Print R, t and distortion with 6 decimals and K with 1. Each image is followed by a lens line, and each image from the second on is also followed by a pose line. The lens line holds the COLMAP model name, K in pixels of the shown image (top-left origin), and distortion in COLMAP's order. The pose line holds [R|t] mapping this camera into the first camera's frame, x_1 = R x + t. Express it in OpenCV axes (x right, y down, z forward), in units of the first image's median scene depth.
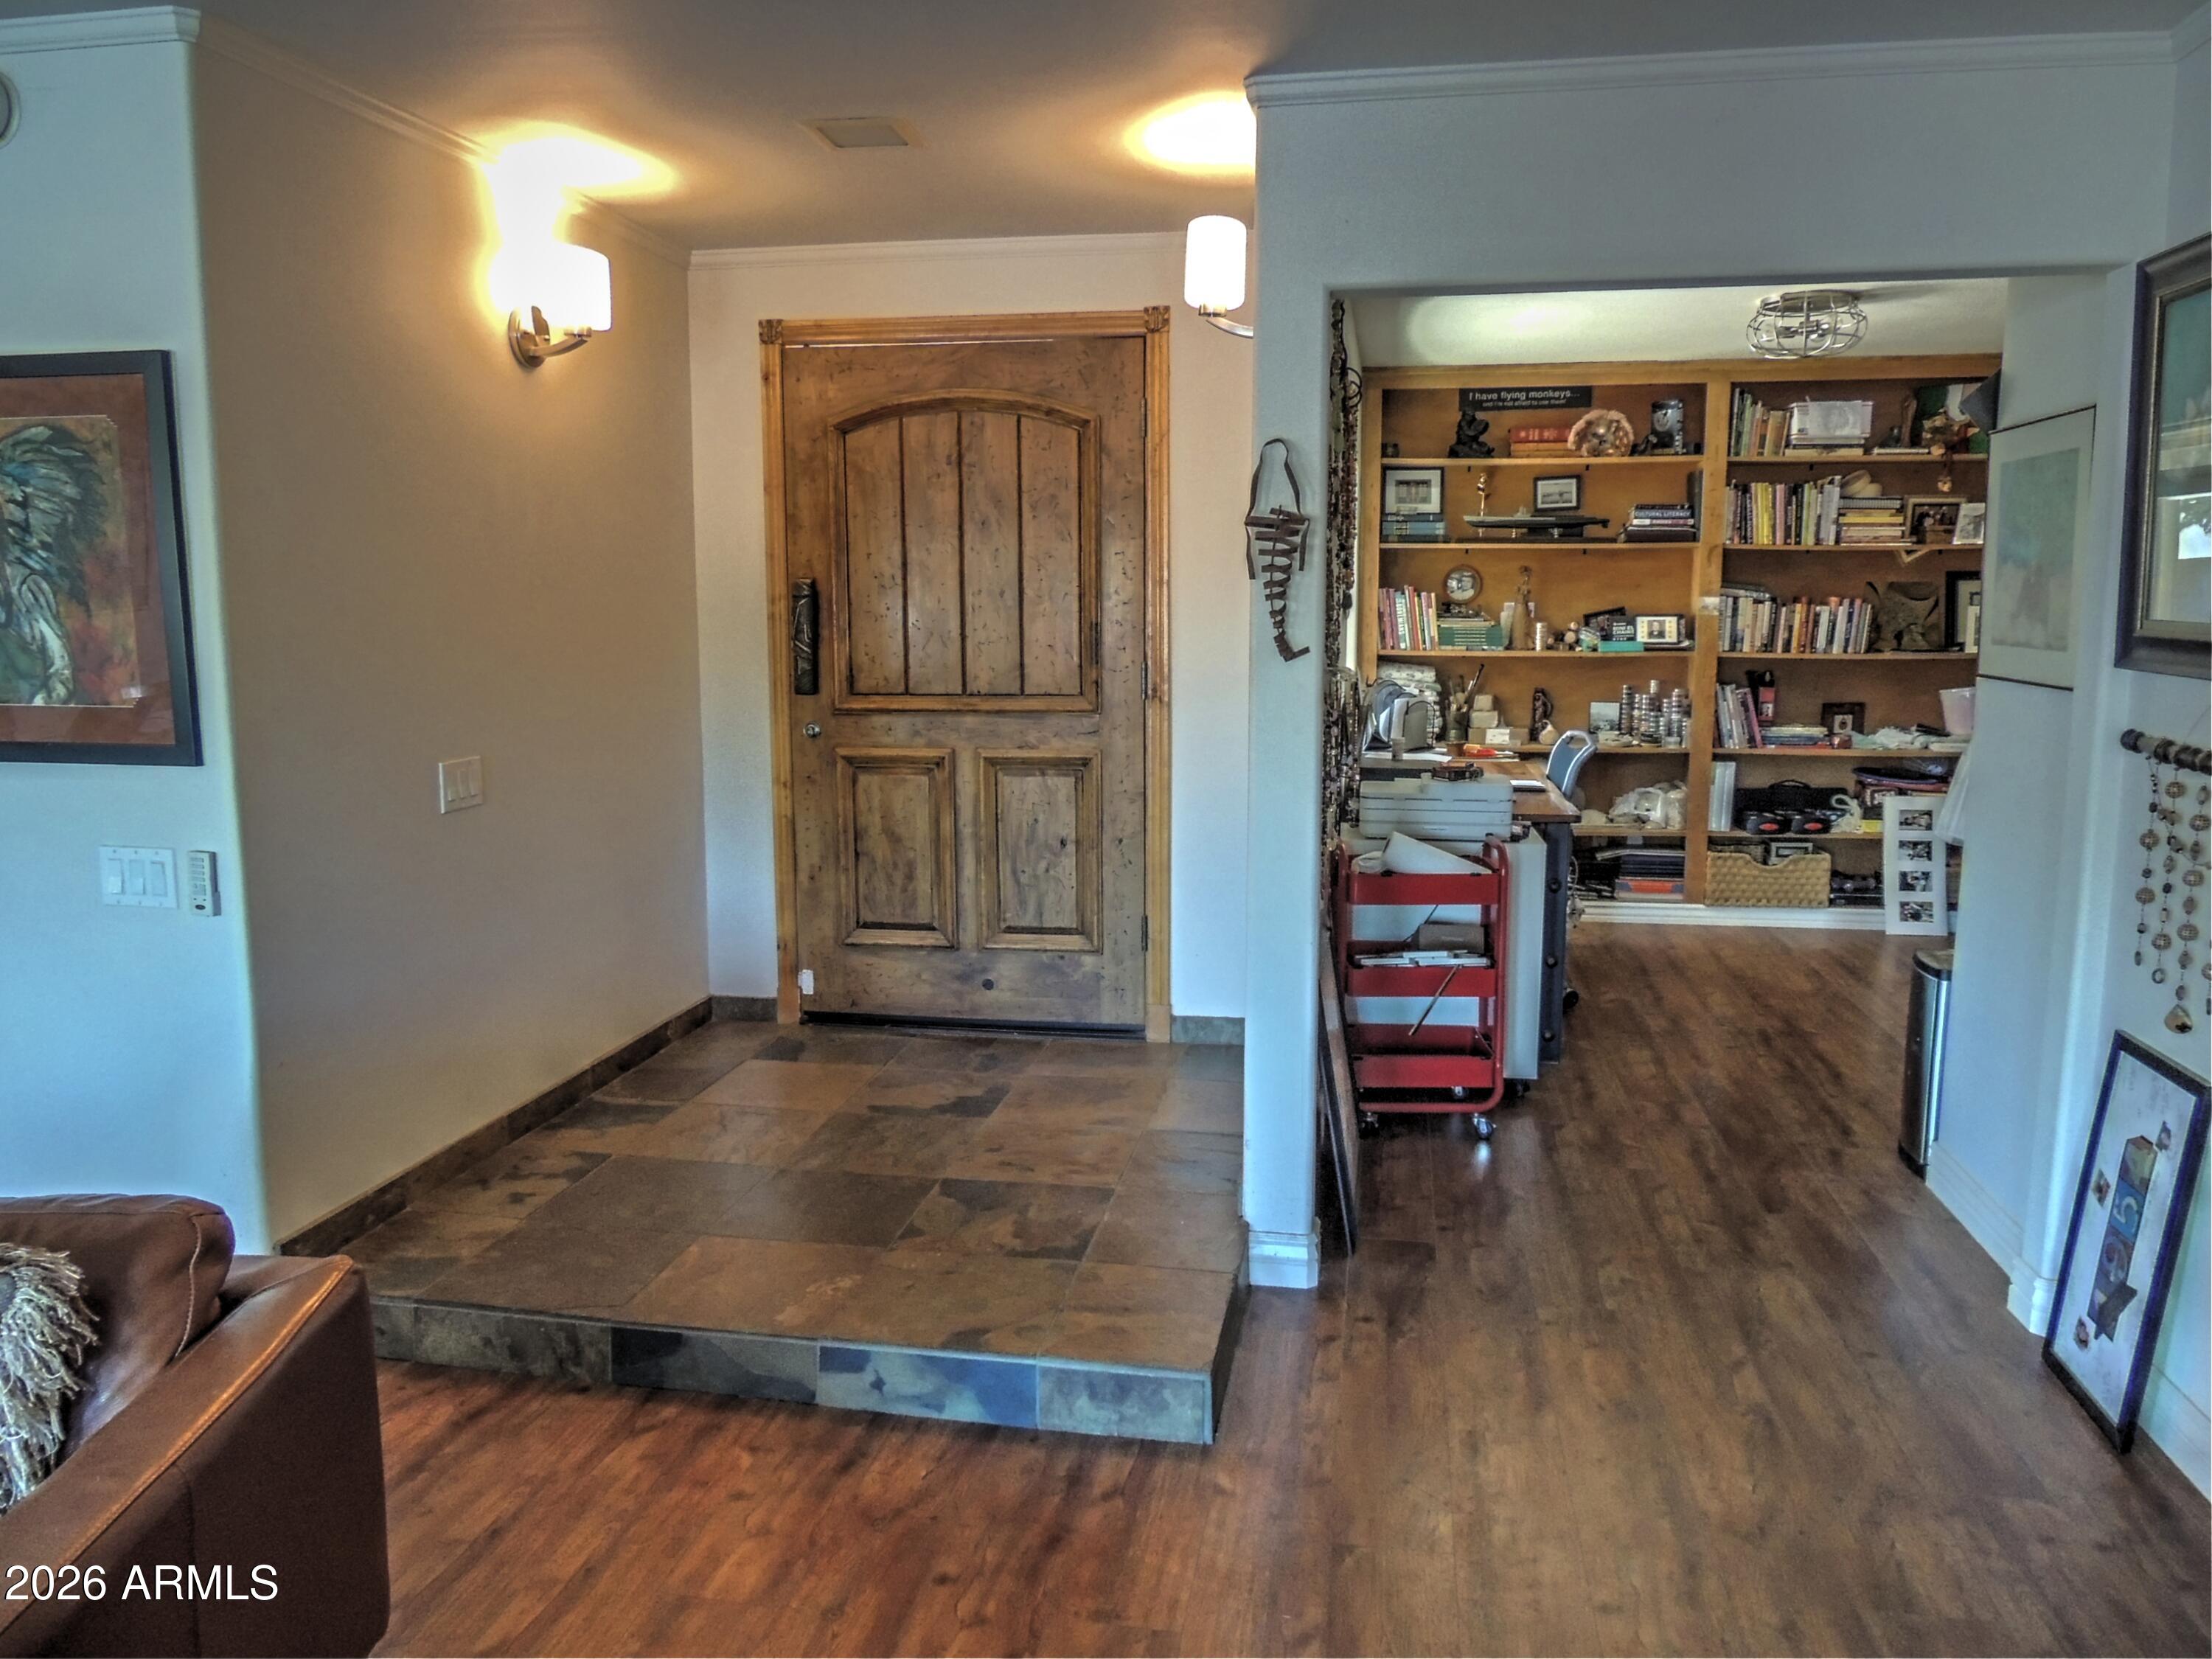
lens RADIAL K [[1610.0, 0, 1115.1], [0, 1610.0, 825.9], [0, 0, 1]] dist [-0.003219, -0.010947]
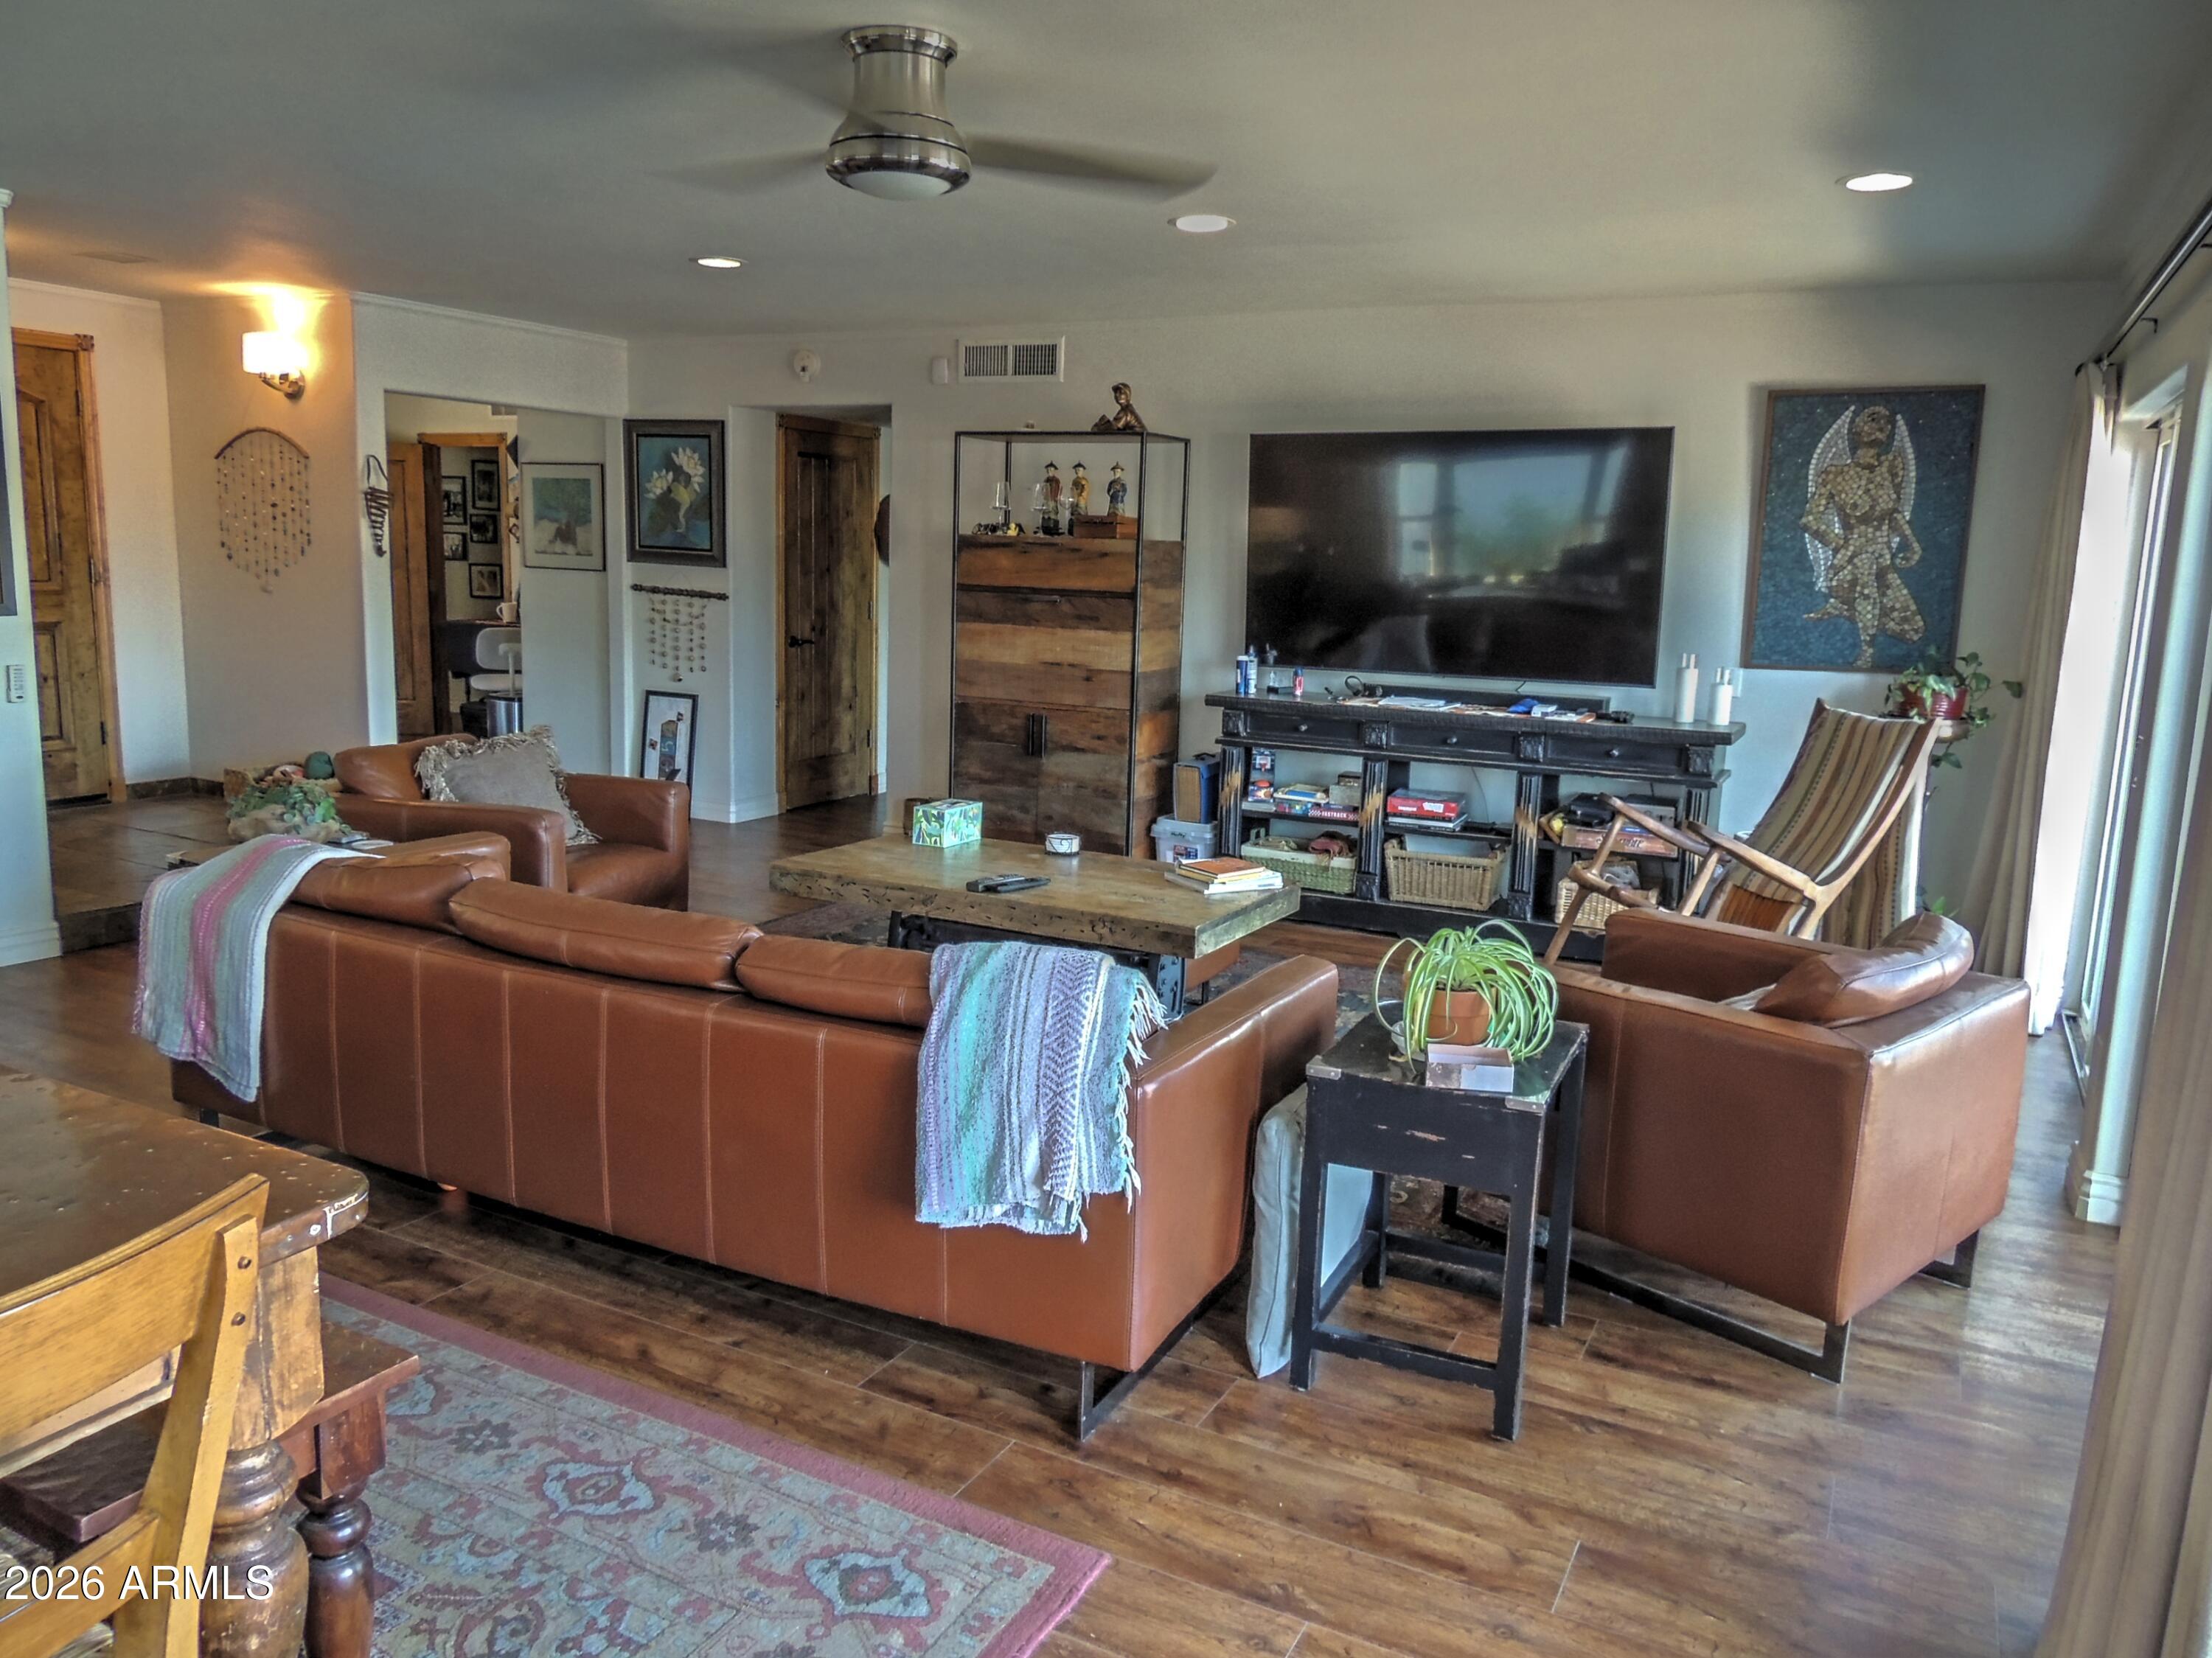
lens RADIAL K [[1601.7, 0, 1108.1], [0, 1601.7, 853.8], [0, 0, 1]] dist [-0.004997, -0.005776]
pose [[0.293084, -0.169725, 0.940901, -1.859545], [0.095919, 0.984372, 0.147688, 0.073025], [-0.951263, 0.046966, 0.304784, -0.635901]]
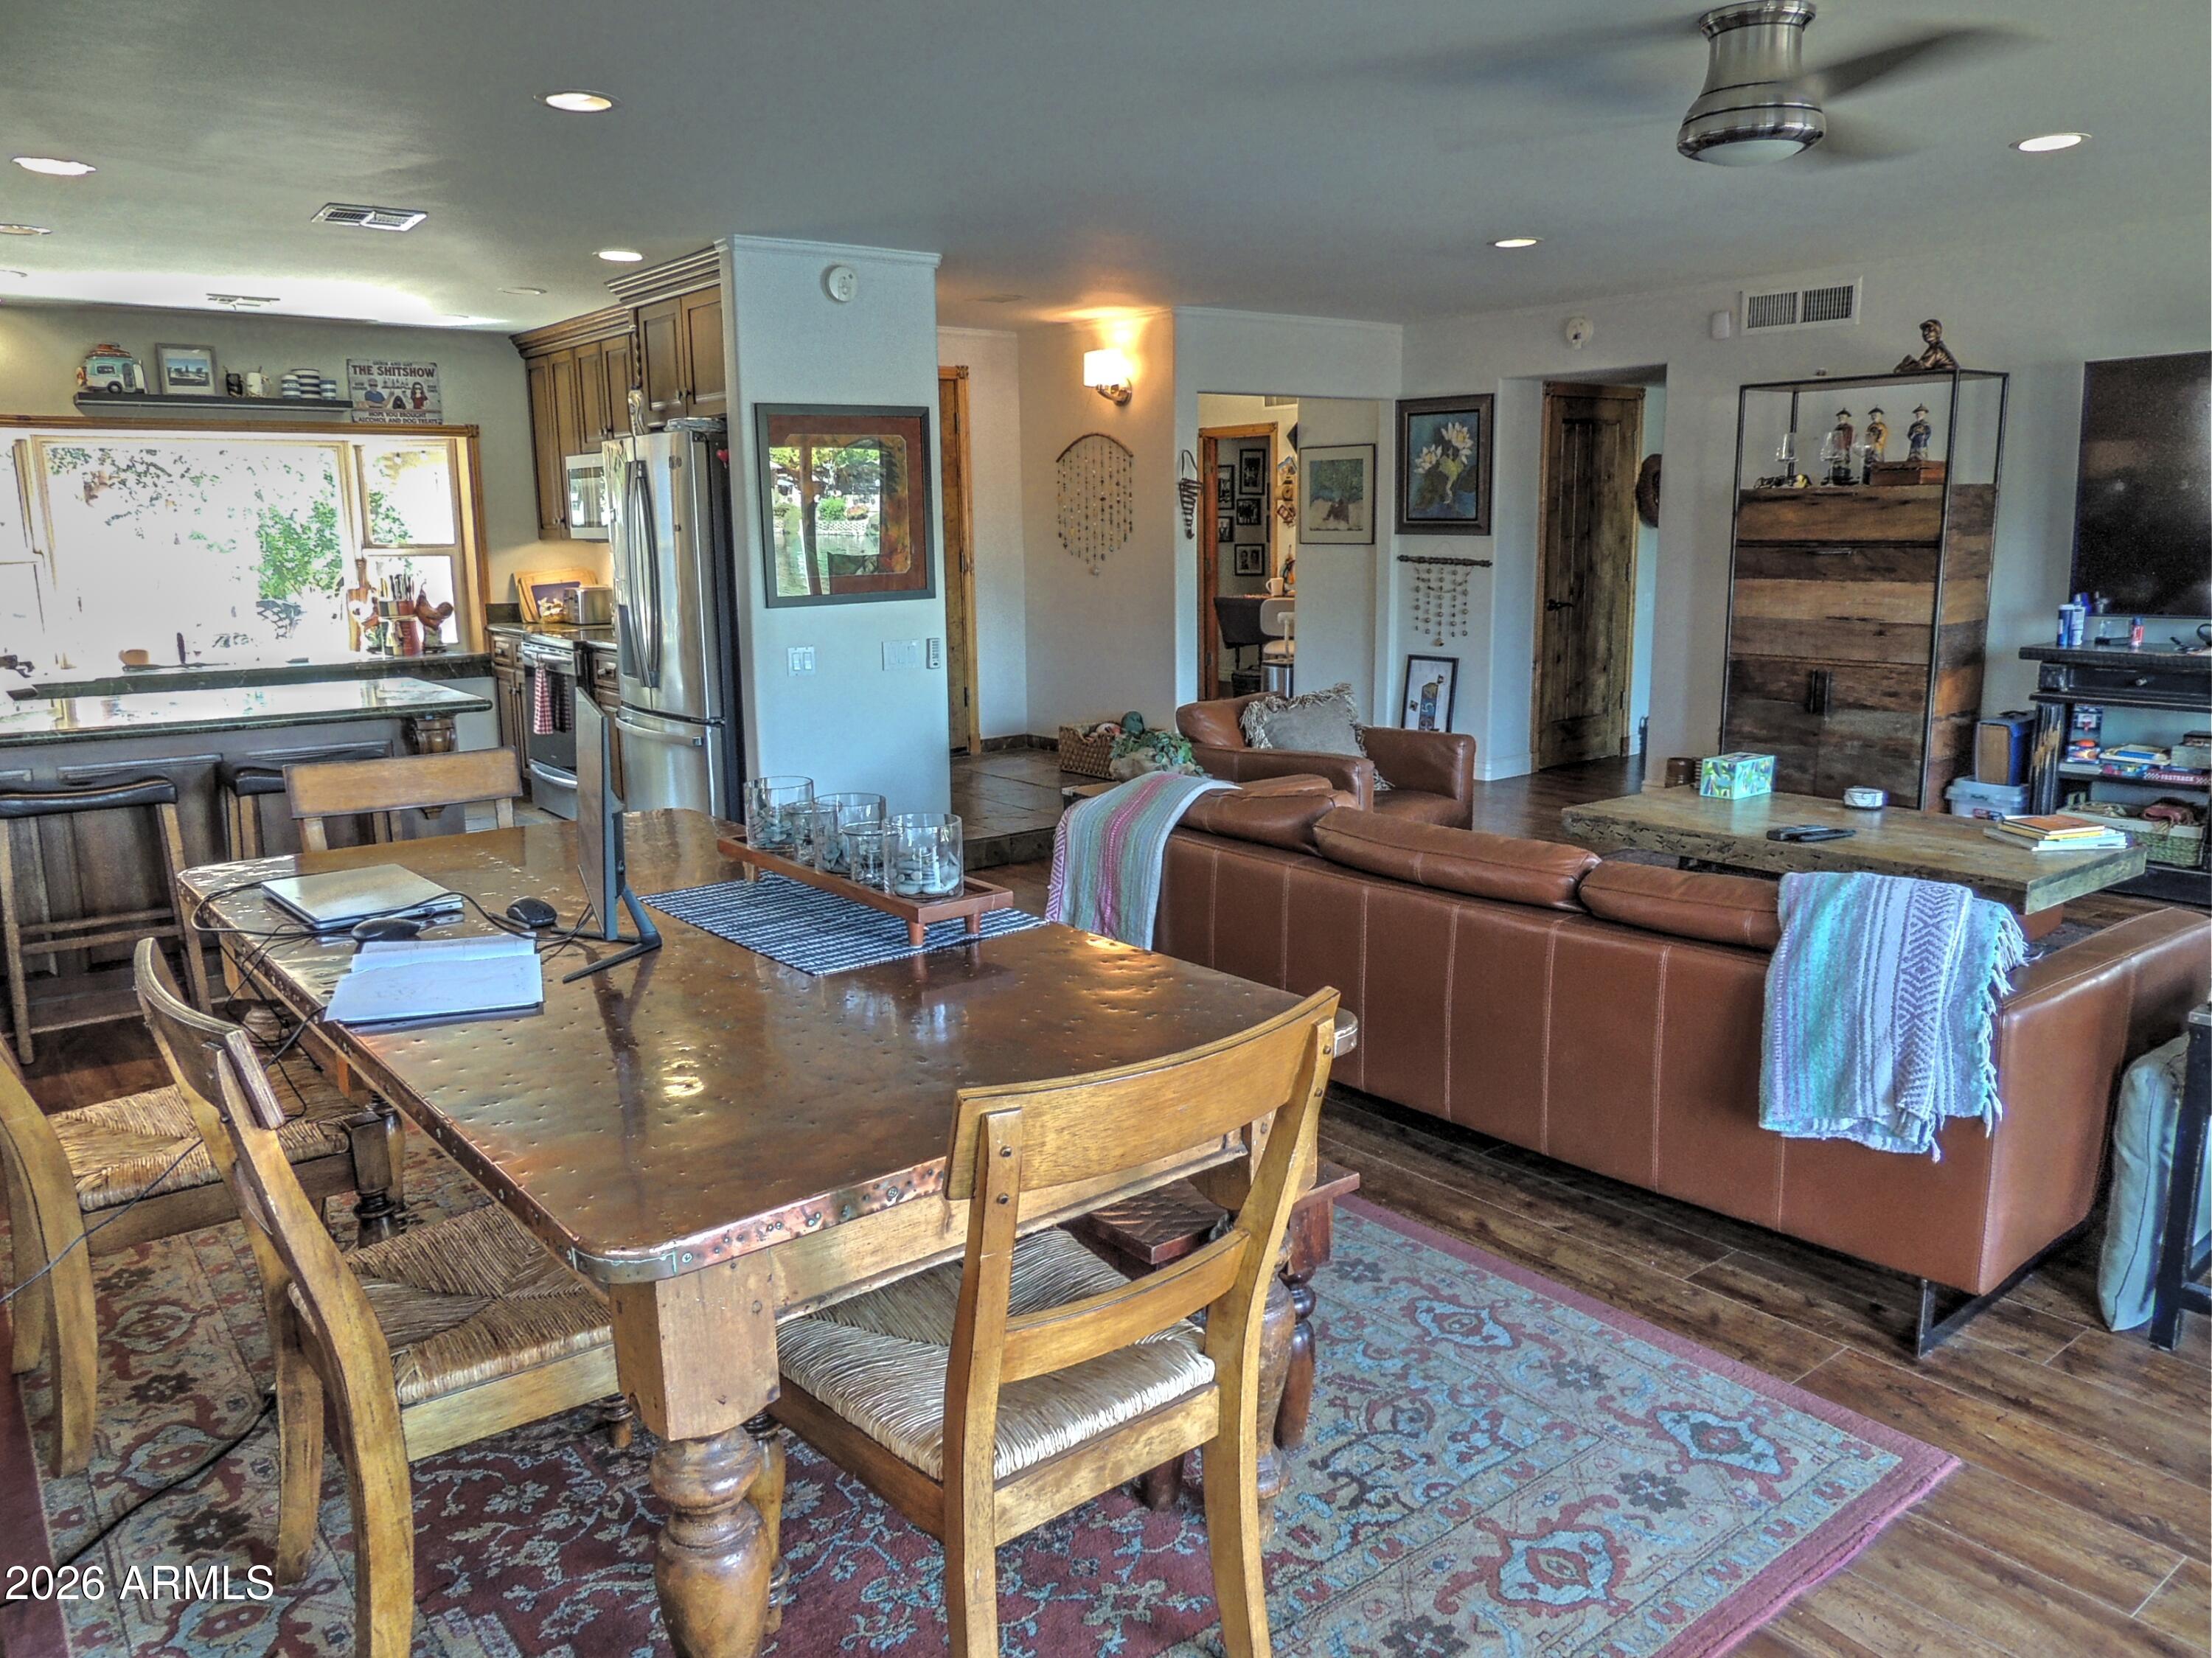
lens RADIAL K [[1601.7, 0, 1108.1], [0, 1601.7, 853.8], [0, 0, 1]] dist [-0.004997, -0.005776]
pose [[0.660032, -0.168157, 0.732175, -2.028217], [0.121013, 0.985697, 0.117294, 0.075176], [-0.741426, 0.011185, 0.670941, -0.606493]]
